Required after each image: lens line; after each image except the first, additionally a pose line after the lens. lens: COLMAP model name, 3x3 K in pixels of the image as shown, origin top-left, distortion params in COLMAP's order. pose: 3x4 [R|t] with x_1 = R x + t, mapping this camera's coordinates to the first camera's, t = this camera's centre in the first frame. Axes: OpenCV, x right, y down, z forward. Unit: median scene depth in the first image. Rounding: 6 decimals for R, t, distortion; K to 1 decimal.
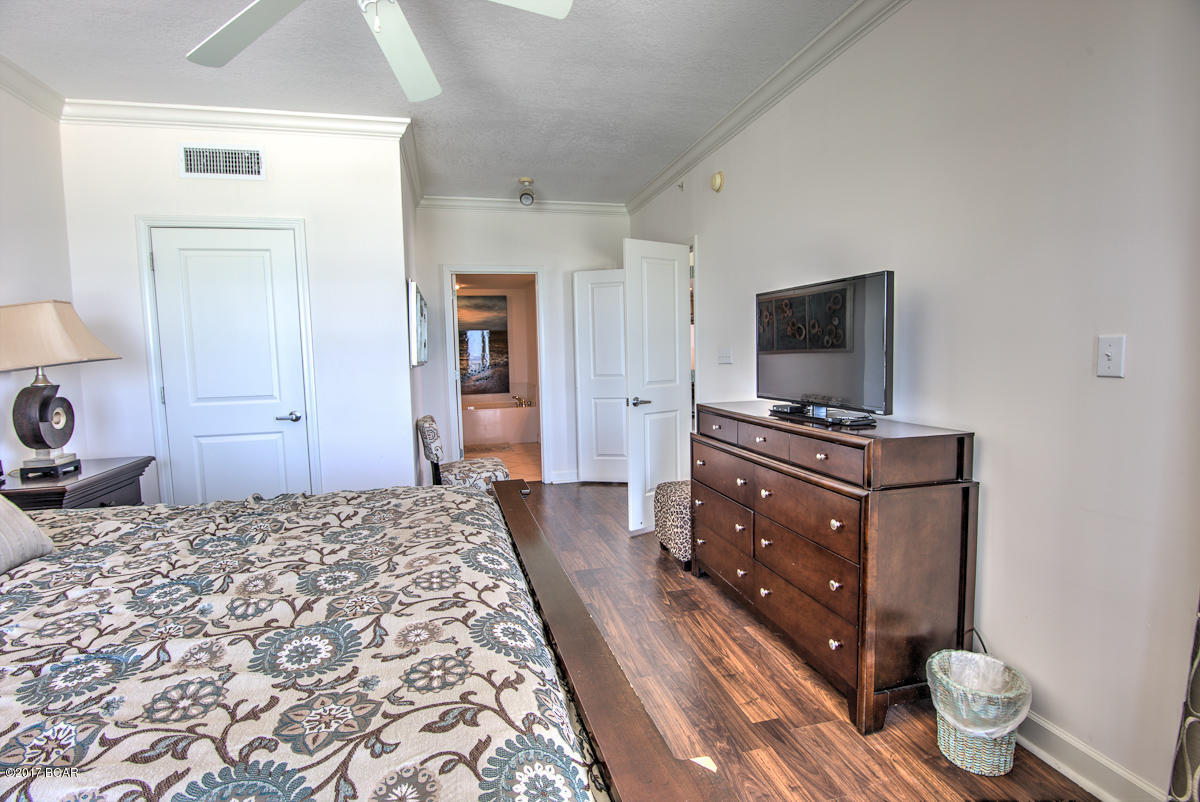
lens RADIAL K [[586.8, 0, 600.0], [0, 586.8, 401.0], [0, 0, 1]] dist [-0.021438, 0.000193]
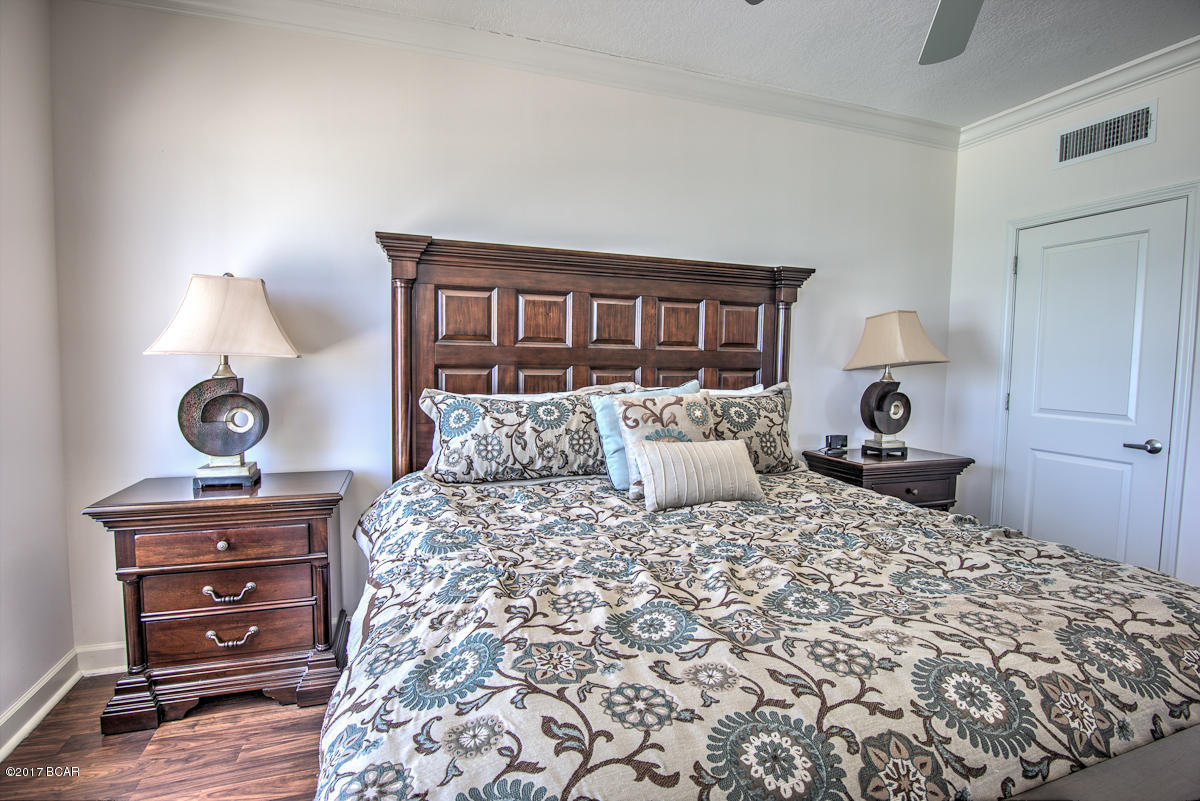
lens RADIAL K [[586.8, 0, 600.0], [0, 586.8, 400.5], [0, 0, 1]] dist [-0.021438, 0.000193]
pose [[0.079963, 0.094415, -0.992316, 0.383582], [-0.105330, 0.990731, 0.085776, -0.052946], [0.991217, 0.097662, 0.089167, 0.535570]]
